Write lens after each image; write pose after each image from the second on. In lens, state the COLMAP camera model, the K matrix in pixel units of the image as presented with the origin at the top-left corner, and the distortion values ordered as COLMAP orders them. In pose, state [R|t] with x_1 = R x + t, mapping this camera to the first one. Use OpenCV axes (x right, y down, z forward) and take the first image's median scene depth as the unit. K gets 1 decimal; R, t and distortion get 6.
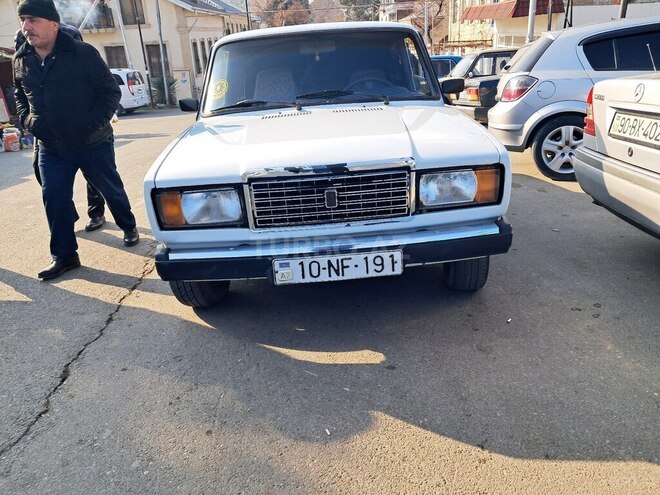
lens RADIAL K [[507.0, 0, 330.0], [0, 507.0, 247.5], [0, 0, 1]] dist [0.009155, -0.008694]
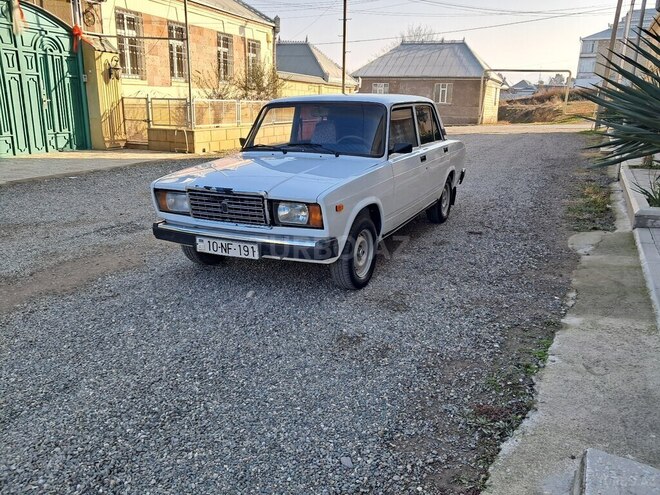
lens RADIAL K [[492.3, 0, 341.0], [0, 492.3, 251.0], [0, 0, 1]] dist [0.020661, -0.003094]
pose [[0.892723, 0.191476, -0.407901, 1.044735], [-0.204089, 0.978868, 0.012834, -0.051880], [0.401739, 0.071791, 0.912936, -0.364984]]
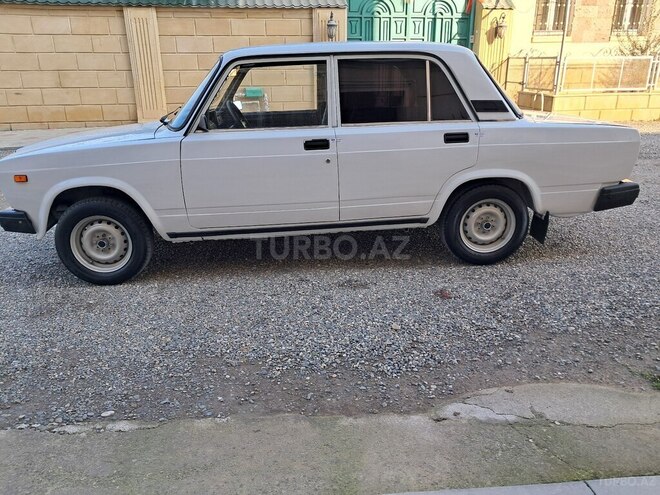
lens RADIAL K [[507.0, 0, 330.0], [0, 507.0, 247.5], [0, 0, 1]] dist [0.009155, -0.008694]
pose [[0.086075, 0.390965, -0.916372, 1.862346], [-0.322465, 0.881207, 0.345673, -0.792801], [0.942660, 0.265744, 0.201922, 1.693797]]
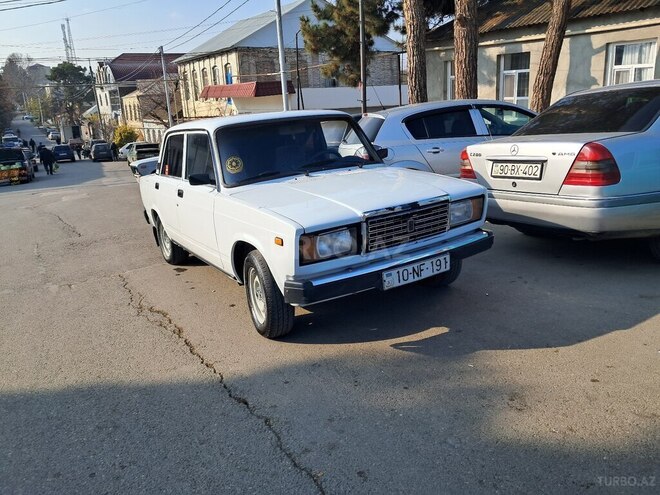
lens RADIAL K [[507.0, 0, 330.0], [0, 507.0, 247.5], [0, 0, 1]] dist [0.009155, -0.008694]
pose [[0.874466, -0.135077, 0.465901, -0.892285], [0.195777, 0.977028, -0.084194, 0.045810], [-0.443826, 0.164837, 0.880822, -0.206002]]
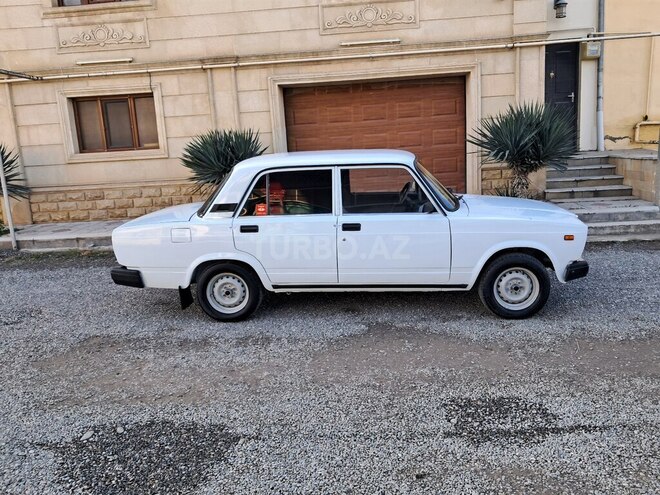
lens RADIAL K [[507.0, 0, 330.0], [0, 507.0, 247.5], [0, 0, 1]] dist [0.009155, -0.008694]
pose [[0.140856, -0.168750, 0.975542, -2.489396], [0.366237, 0.924347, 0.107014, -0.643641], [-0.919799, 0.342207, 0.192002, 1.574623]]
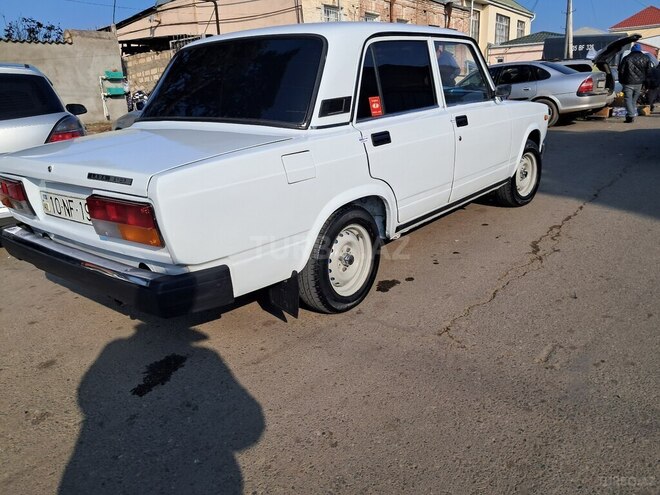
lens RADIAL K [[537.8, 0, 330.0], [0, 537.8, 247.5], [0, 0, 1]] dist [0.009645, 0.013021]
pose [[-0.741055, -0.100918, 0.663817, -1.269992], [0.323004, 0.813149, 0.484207, -1.080692], [-0.588647, 0.573240, -0.569992, 3.260908]]
